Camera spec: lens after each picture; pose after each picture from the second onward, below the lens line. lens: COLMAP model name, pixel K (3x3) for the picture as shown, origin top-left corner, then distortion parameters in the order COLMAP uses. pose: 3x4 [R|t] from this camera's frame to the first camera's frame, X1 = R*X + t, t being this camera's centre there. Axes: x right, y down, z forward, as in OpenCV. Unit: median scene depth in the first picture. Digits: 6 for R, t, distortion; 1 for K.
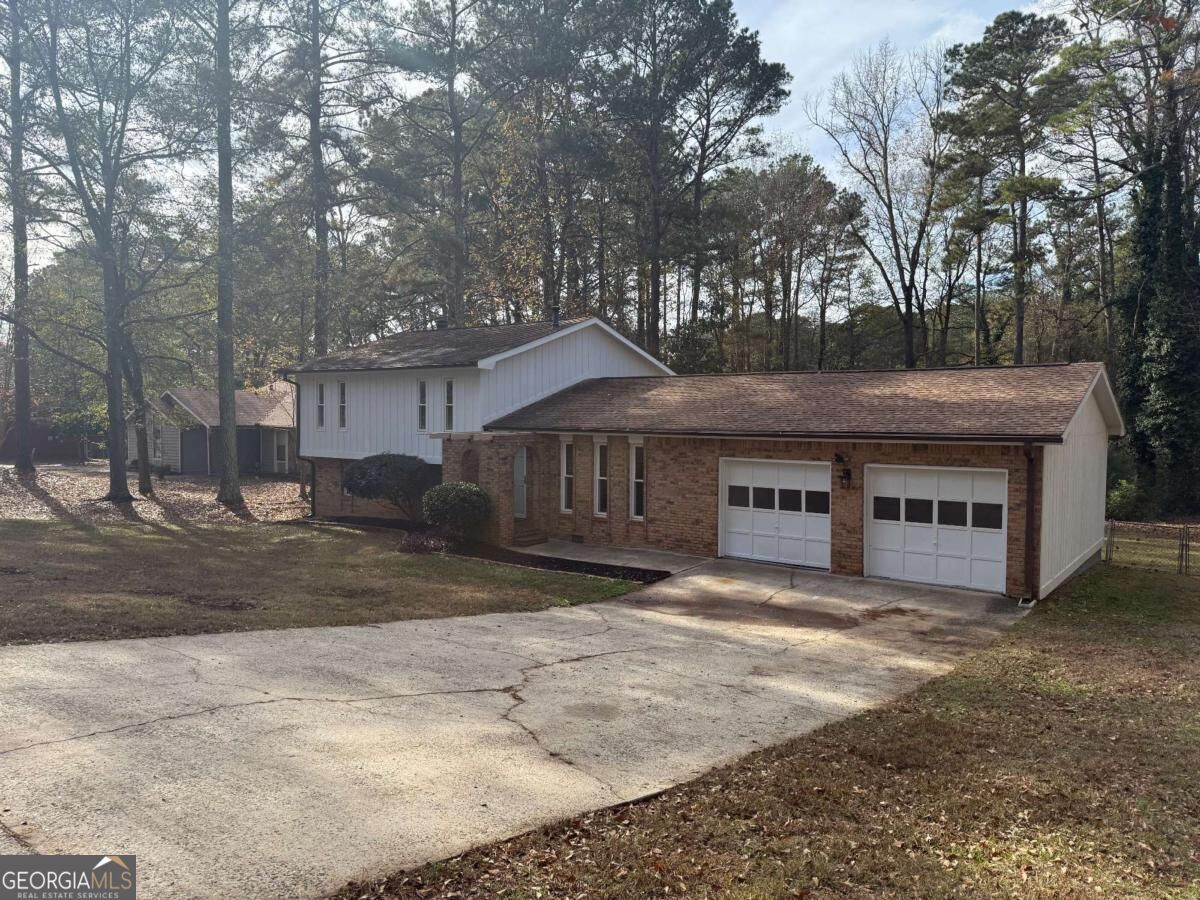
lens RADIAL K [[836.4, 0, 599.0], [0, 836.4, 452.6], [0, 0, 1]] dist [0.005140, -0.000611]
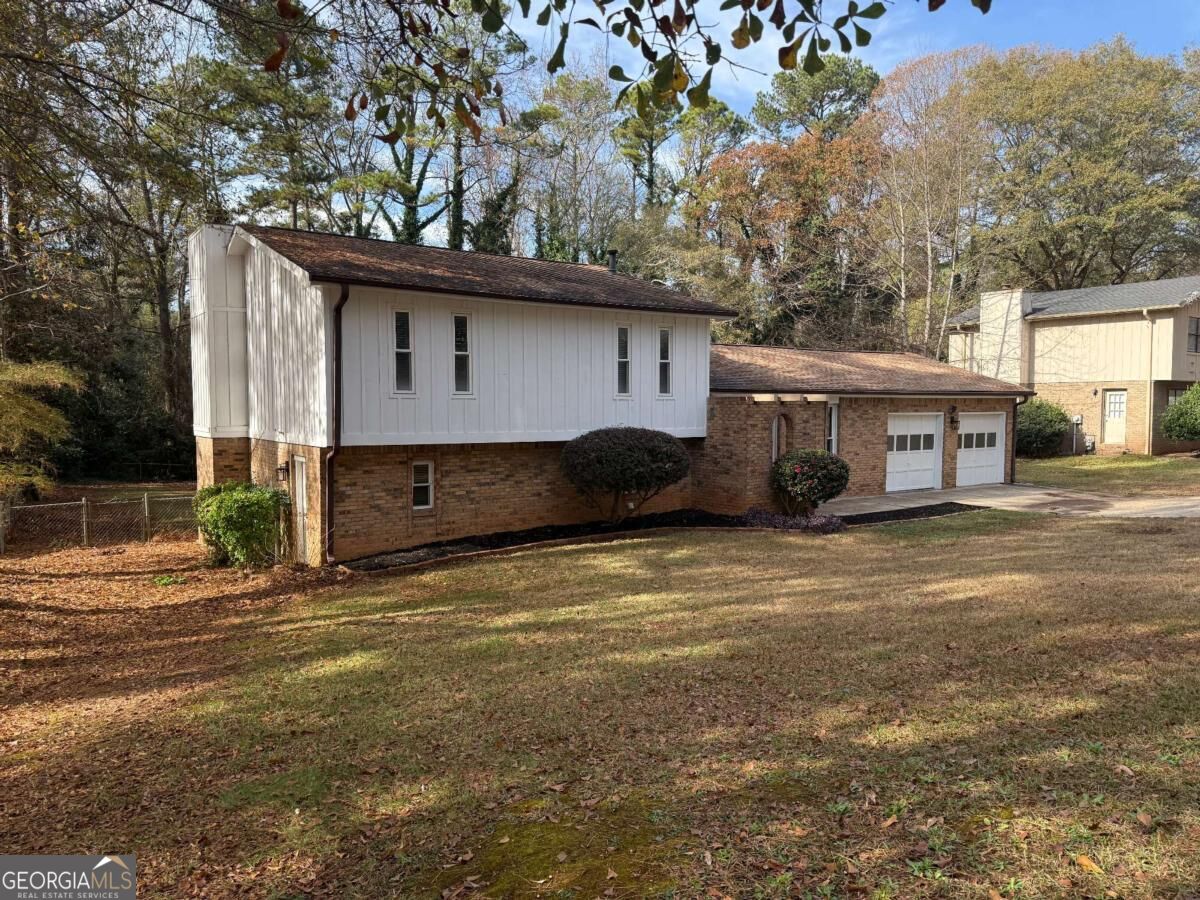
lens RADIAL K [[836.4, 0, 599.4], [0, 836.4, 446.5], [0, 0, 1]] dist [0.005140, -0.000611]
pose [[0.324761, -0.075627, 0.942768, -1.171333], [0.023873, 0.997136, 0.071765, -0.044201], [-0.945495, -0.000800, 0.325636, 1.003681]]
